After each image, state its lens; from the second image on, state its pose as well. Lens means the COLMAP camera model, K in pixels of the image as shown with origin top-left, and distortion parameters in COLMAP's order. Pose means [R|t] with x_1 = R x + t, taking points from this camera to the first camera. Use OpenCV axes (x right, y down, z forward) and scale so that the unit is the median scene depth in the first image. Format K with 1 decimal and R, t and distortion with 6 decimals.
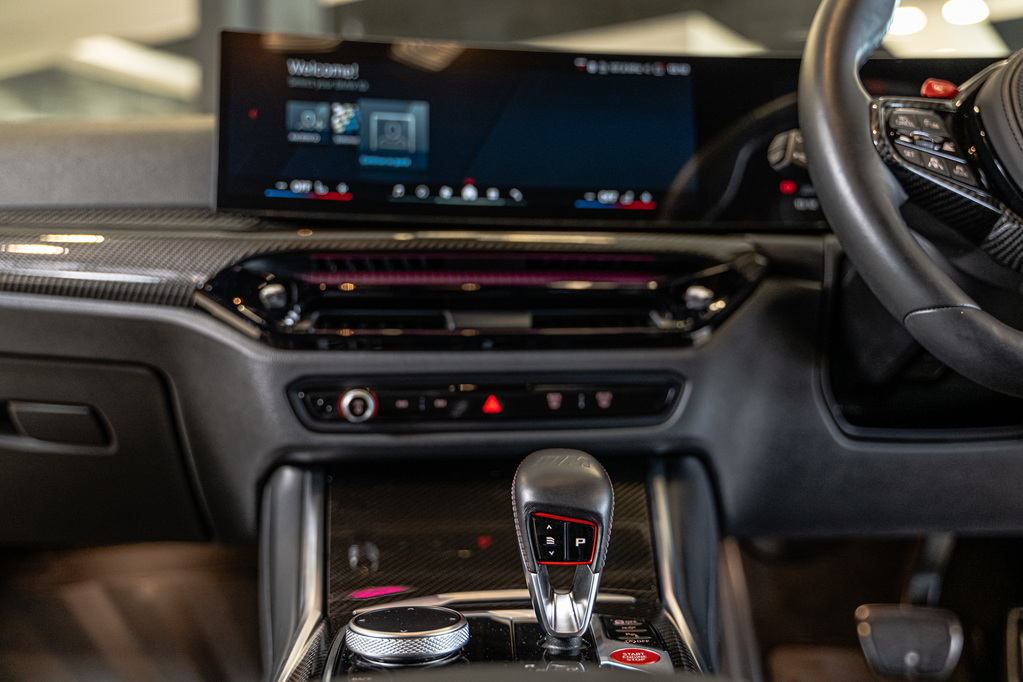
lens RADIAL K [[1065.8, 0, 511.5], [0, 1065.8, 341.0], [0, 0, 1]] dist [0.008640, 0.000475]
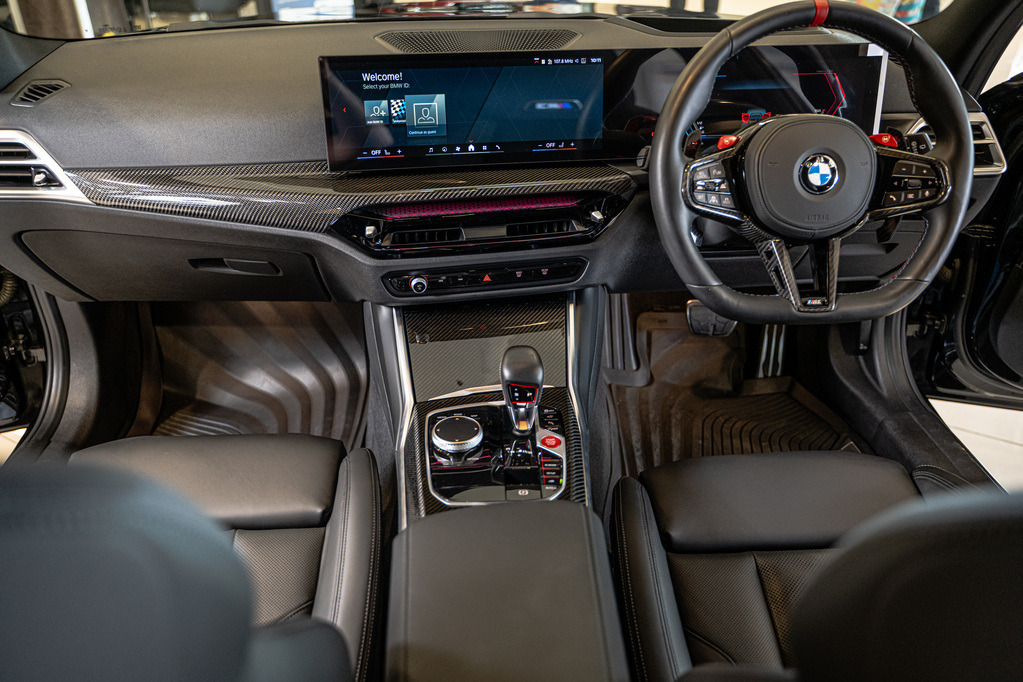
lens RADIAL K [[829.6, 0, 511.5], [0, 829.6, 341.0], [0, 0, 1]] dist [0.007044, -0.009973]
pose [[0.999543, -0.013773, 0.026907, -0.016135], [-0.001230, 0.870894, 0.491469, -0.595014], [-0.030202, -0.491277, 0.870479, -0.382674]]
